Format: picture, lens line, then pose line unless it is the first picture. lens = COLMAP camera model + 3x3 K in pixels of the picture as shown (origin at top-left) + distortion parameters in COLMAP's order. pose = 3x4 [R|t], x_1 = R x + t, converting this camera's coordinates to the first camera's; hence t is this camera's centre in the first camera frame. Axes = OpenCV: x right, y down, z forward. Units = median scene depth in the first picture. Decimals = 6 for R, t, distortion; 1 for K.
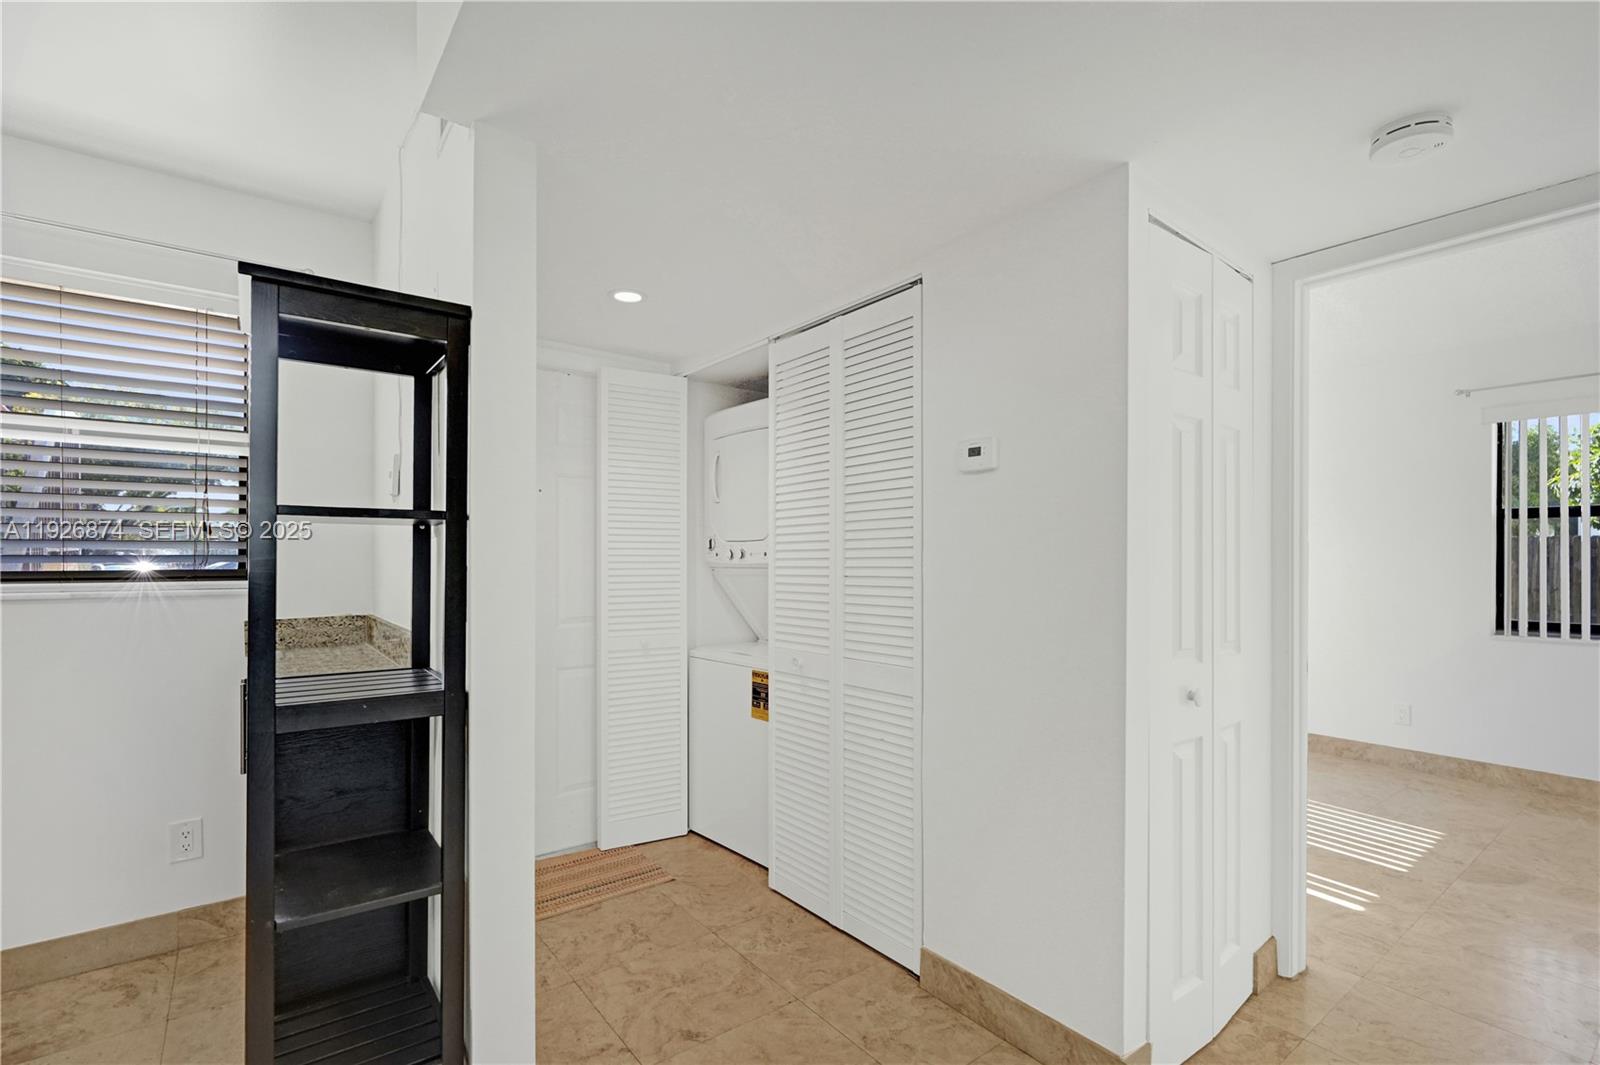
lens RADIAL K [[735.1, 0, 811.5], [0, 735.1, 558.7], [0, 0, 1]] dist [-0.003343, -0.000247]
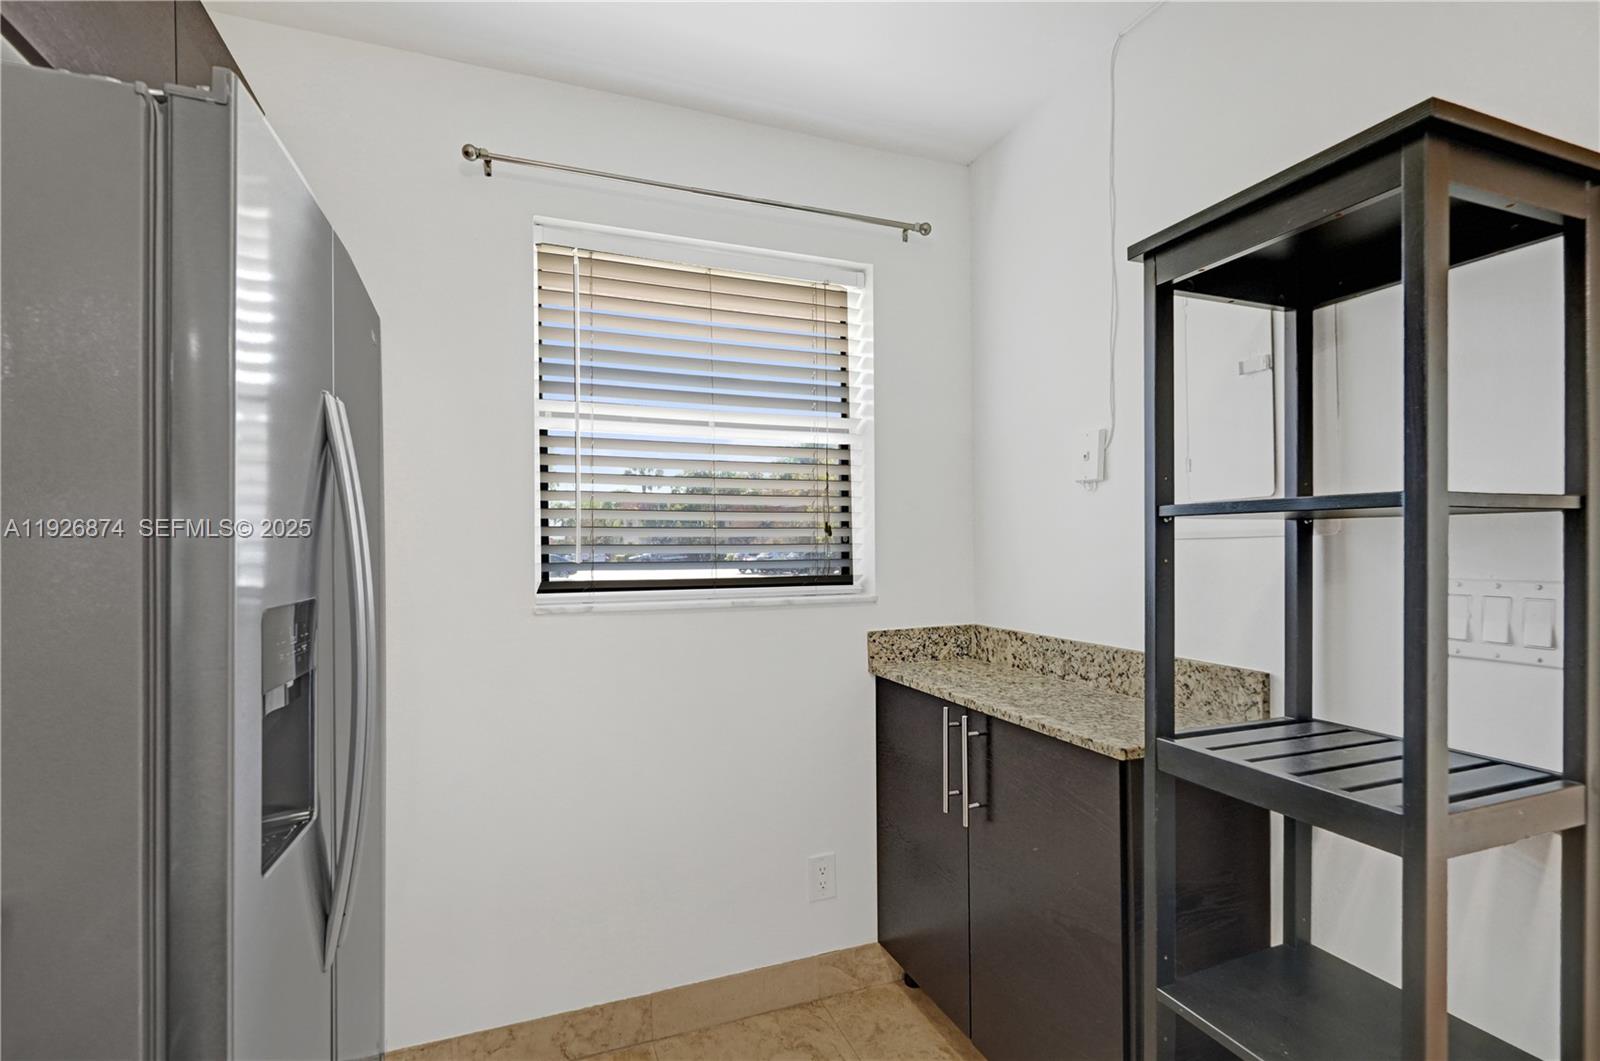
lens RADIAL K [[724.3, 0, 800.9], [0, 724.3, 543.3], [0, 0, 1]] dist [-0.010555, 0.000707]
pose [[0.954462, -0.015491, -0.297929, -0.469594], [0.016480, 0.999864, 0.000810, -0.018254], [0.297876, -0.005683, 0.954588, 0.118400]]
